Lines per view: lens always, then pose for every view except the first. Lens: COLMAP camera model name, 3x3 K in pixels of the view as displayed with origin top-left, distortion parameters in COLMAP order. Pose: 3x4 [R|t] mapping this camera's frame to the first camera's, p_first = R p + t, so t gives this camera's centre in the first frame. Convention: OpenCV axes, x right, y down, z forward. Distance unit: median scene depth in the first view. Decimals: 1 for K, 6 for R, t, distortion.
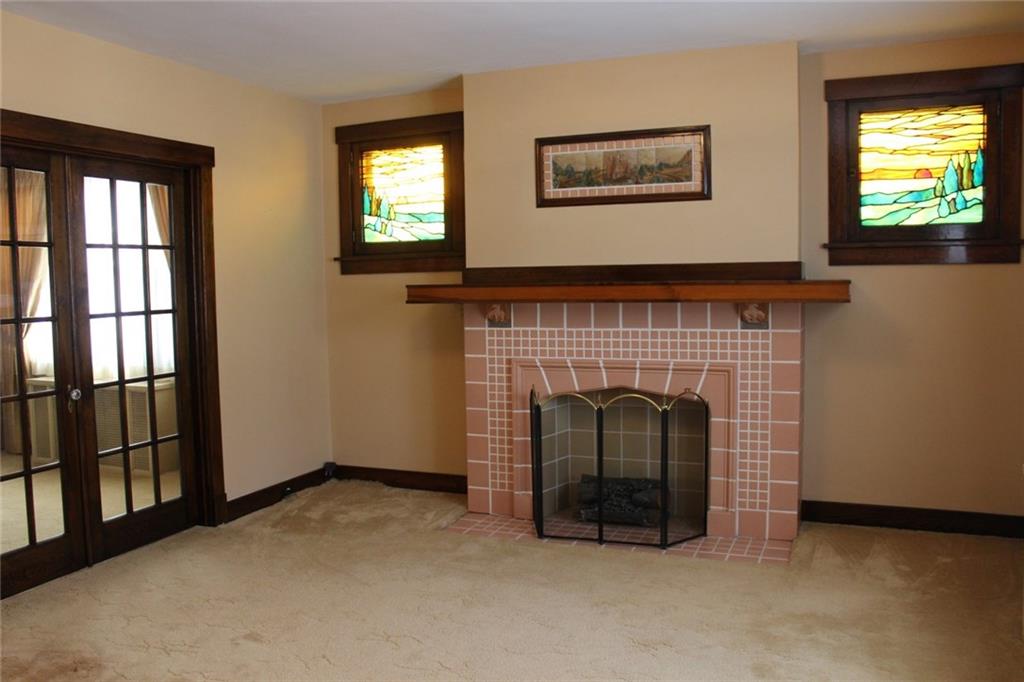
lens RADIAL K [[859.2, 0, 511.1], [0, 859.2, 340.2], [0, 0, 1]] dist [-0.092363, 0.000284]
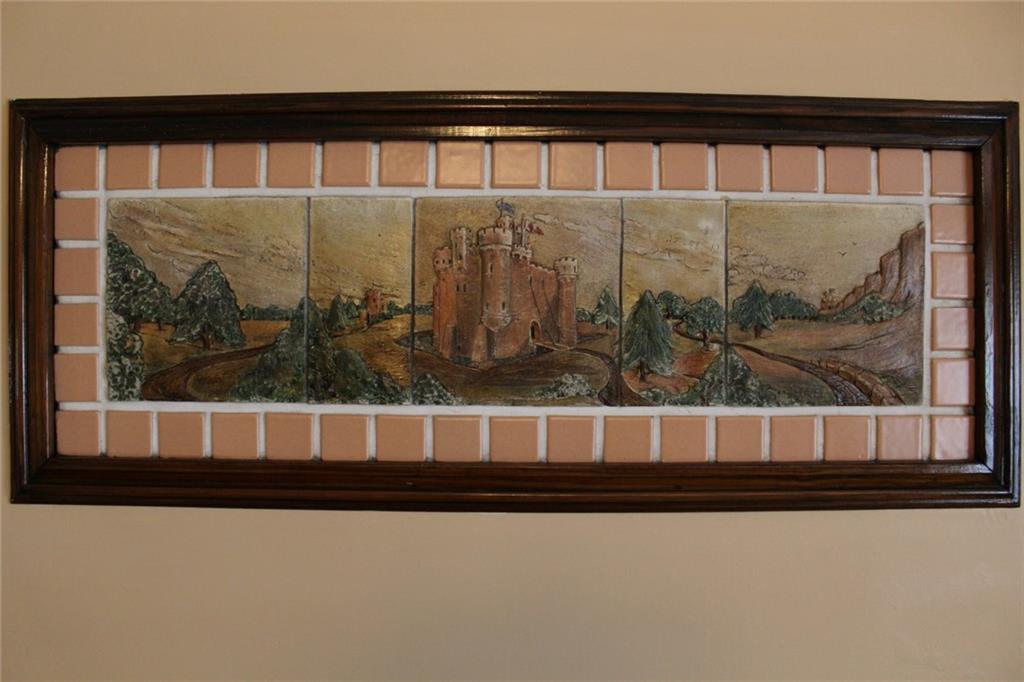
lens RADIAL K [[859.2, 0, 512.3], [0, 859.2, 343.1], [0, 0, 1]] dist [-0.092363, 0.000284]
pose [[0.937386, 0.023404, 0.347504, 0.067363], [0.002562, 0.997249, -0.074076, -0.179453], [-0.348282, 0.070328, 0.934748, 0.834195]]
